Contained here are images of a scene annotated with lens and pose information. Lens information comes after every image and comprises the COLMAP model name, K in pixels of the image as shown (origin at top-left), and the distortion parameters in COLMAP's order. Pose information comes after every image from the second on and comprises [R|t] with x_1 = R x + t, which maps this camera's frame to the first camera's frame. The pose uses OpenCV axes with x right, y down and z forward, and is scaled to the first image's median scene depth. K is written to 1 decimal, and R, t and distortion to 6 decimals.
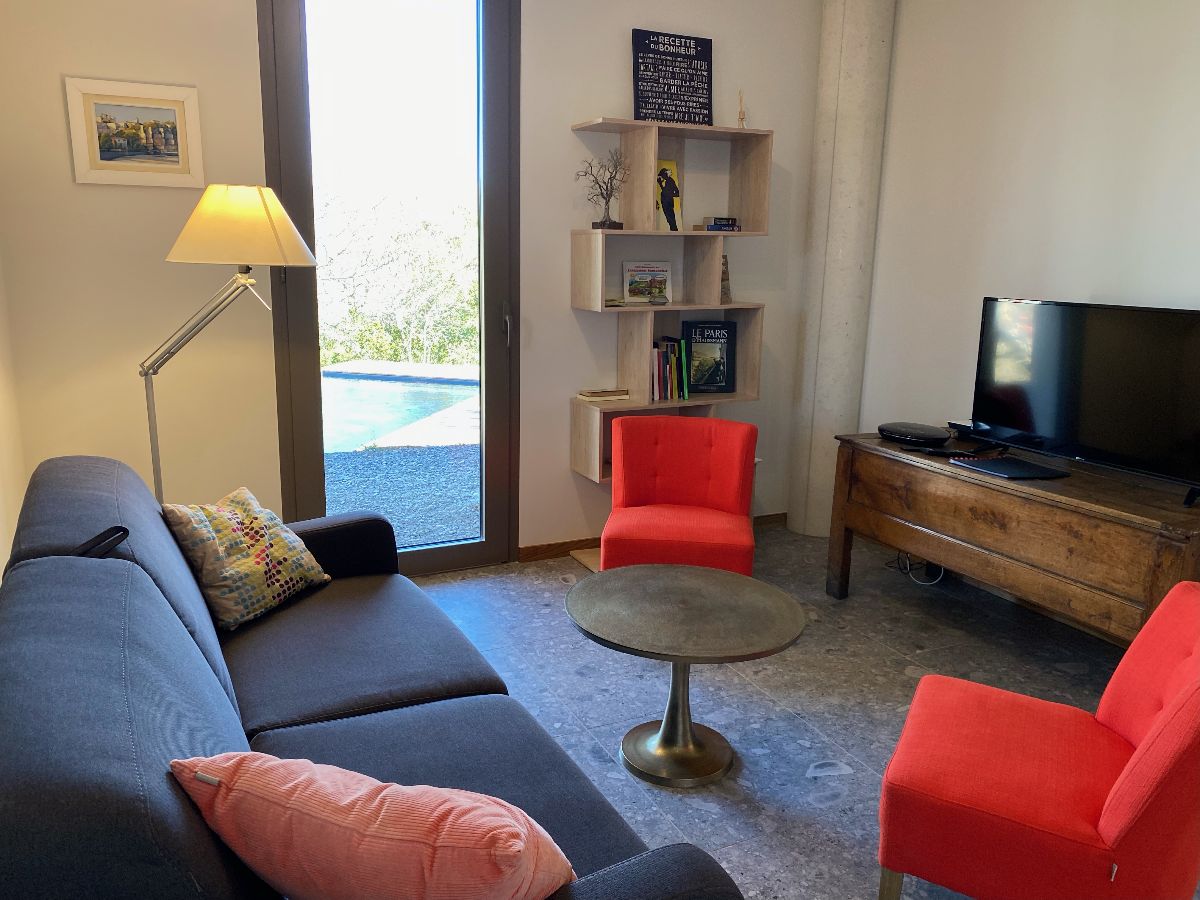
lens RADIAL K [[912.0, 0, 607.7], [0, 912.0, 447.9], [0, 0, 1]] dist [0.035953, -0.025985]
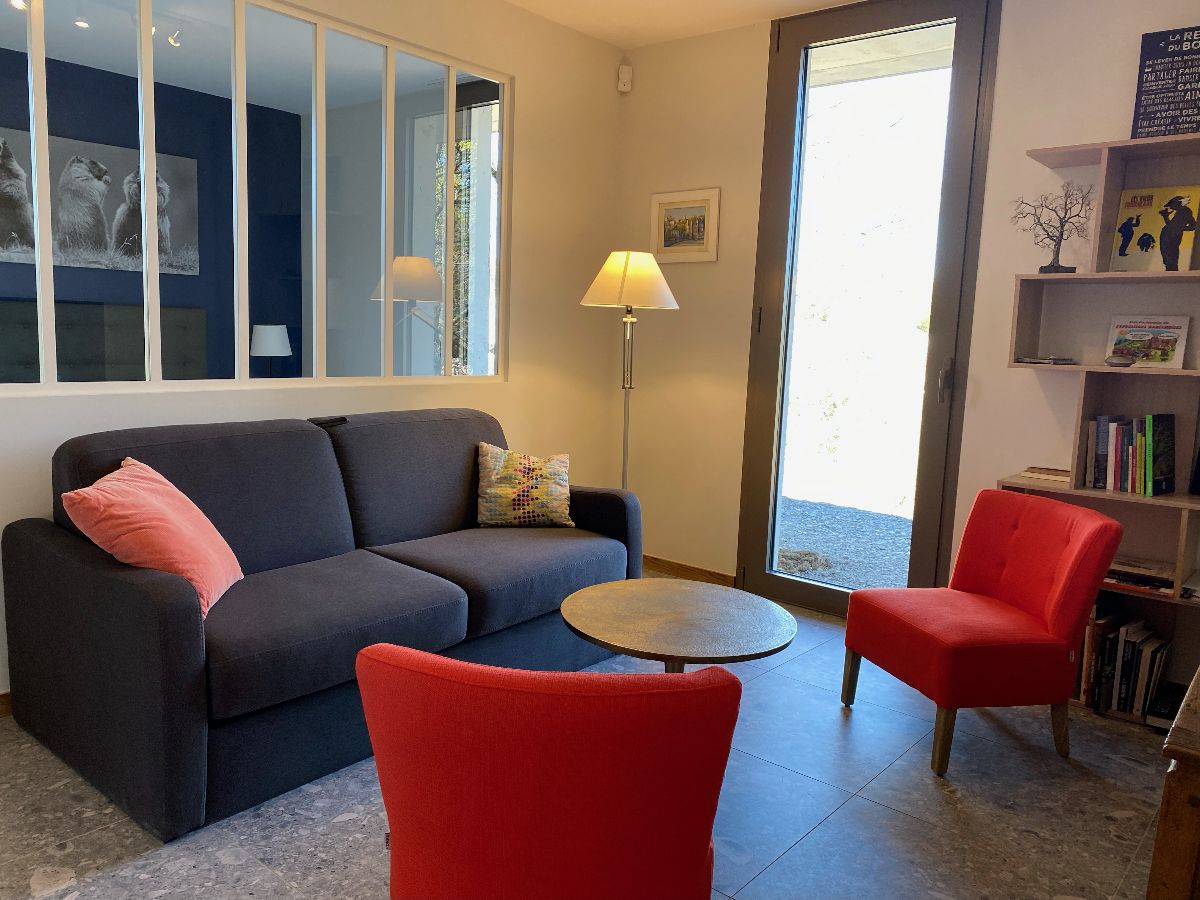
lens RADIAL K [[912.0, 0, 602.5], [0, 912.0, 443.8], [0, 0, 1]] dist [0.035953, -0.025985]
pose [[0.383665, 0.112776, -0.916560, 0.627429], [-0.221327, 0.974818, 0.027298, -0.016586], [0.896558, 0.192386, 0.398964, 0.304130]]
